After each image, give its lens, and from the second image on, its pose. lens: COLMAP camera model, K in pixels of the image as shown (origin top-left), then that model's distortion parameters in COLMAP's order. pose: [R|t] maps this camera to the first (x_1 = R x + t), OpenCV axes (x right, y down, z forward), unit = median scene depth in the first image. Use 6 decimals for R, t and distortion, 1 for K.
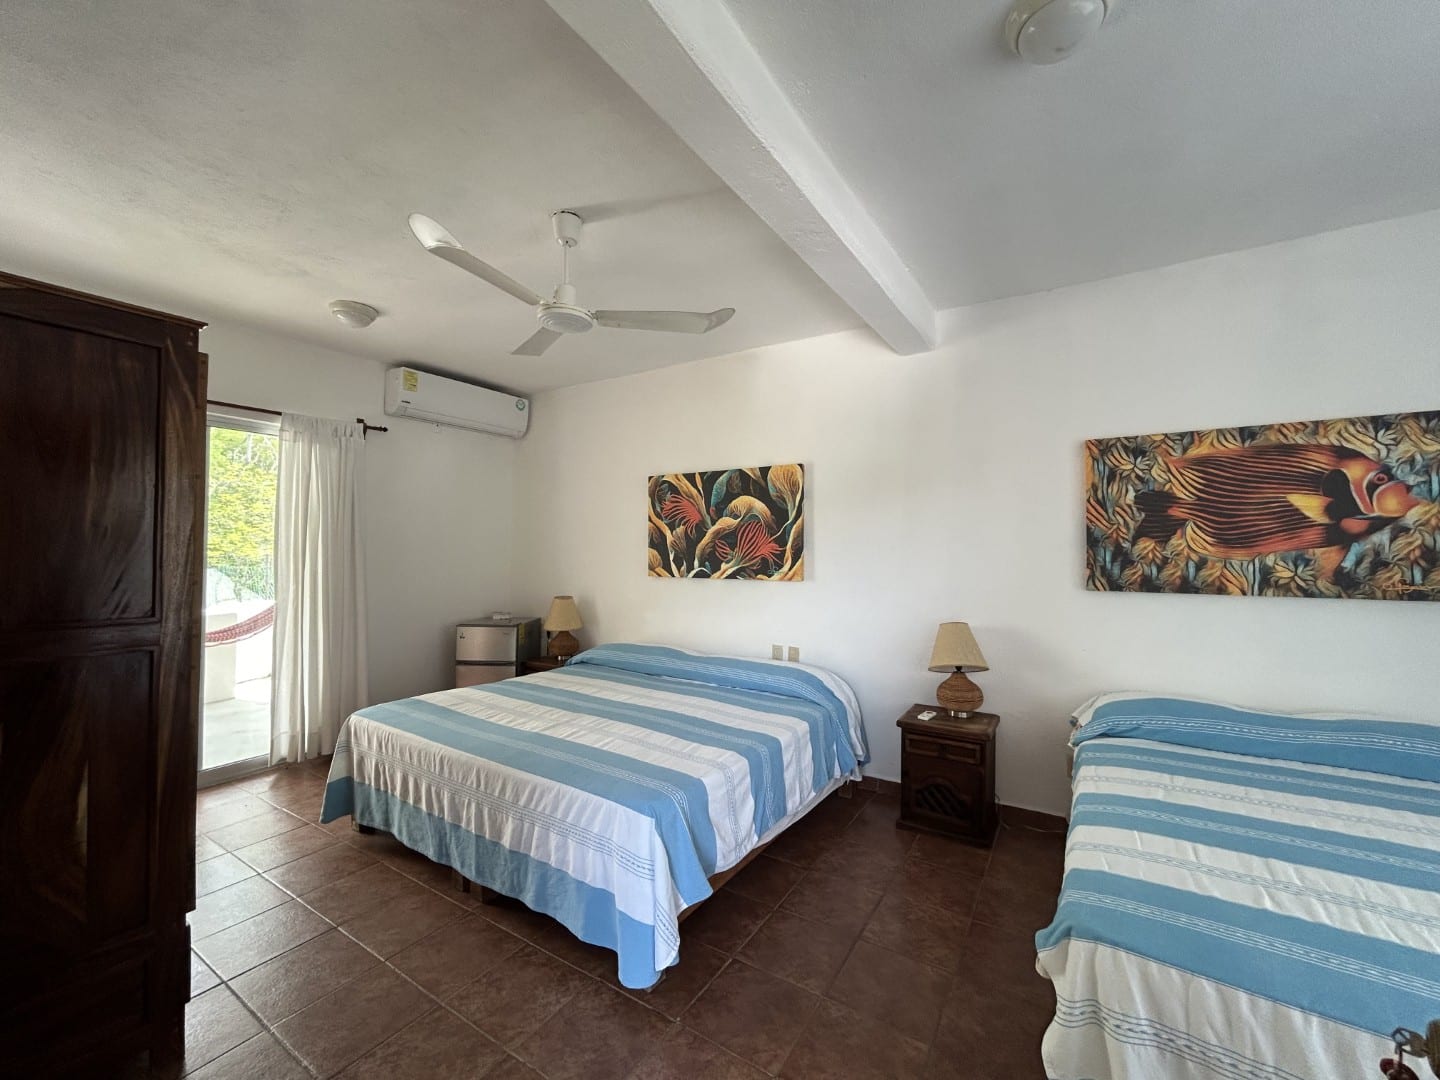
lens RADIAL K [[586.0, 0, 720.0], [0, 586.0, 540.0], [0, 0, 1]] dist [0.000595, 0.000320]
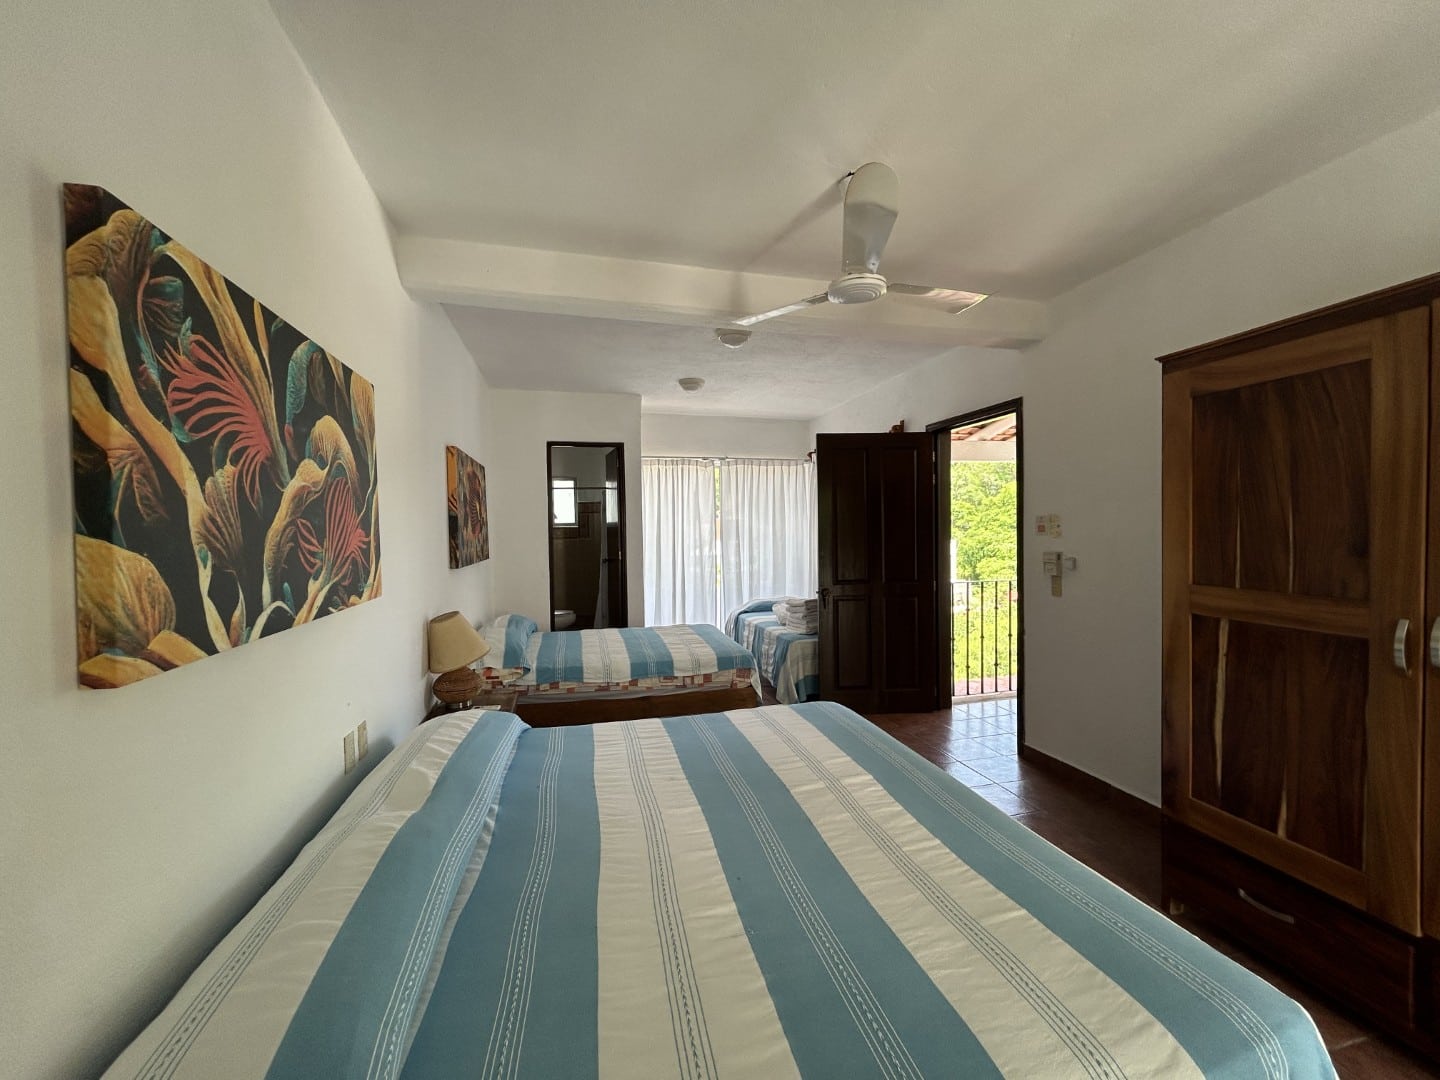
lens RADIAL K [[586.0, 0, 720.0], [0, 586.0, 540.0], [0, 0, 1]] dist [0.000595, 0.000320]
pose [[-0.731149, -0.006614, 0.682186, -0.434157], [-0.000238, 0.999955, 0.009441, 0.009640], [-0.682218, 0.006741, -0.731118, 1.062644]]
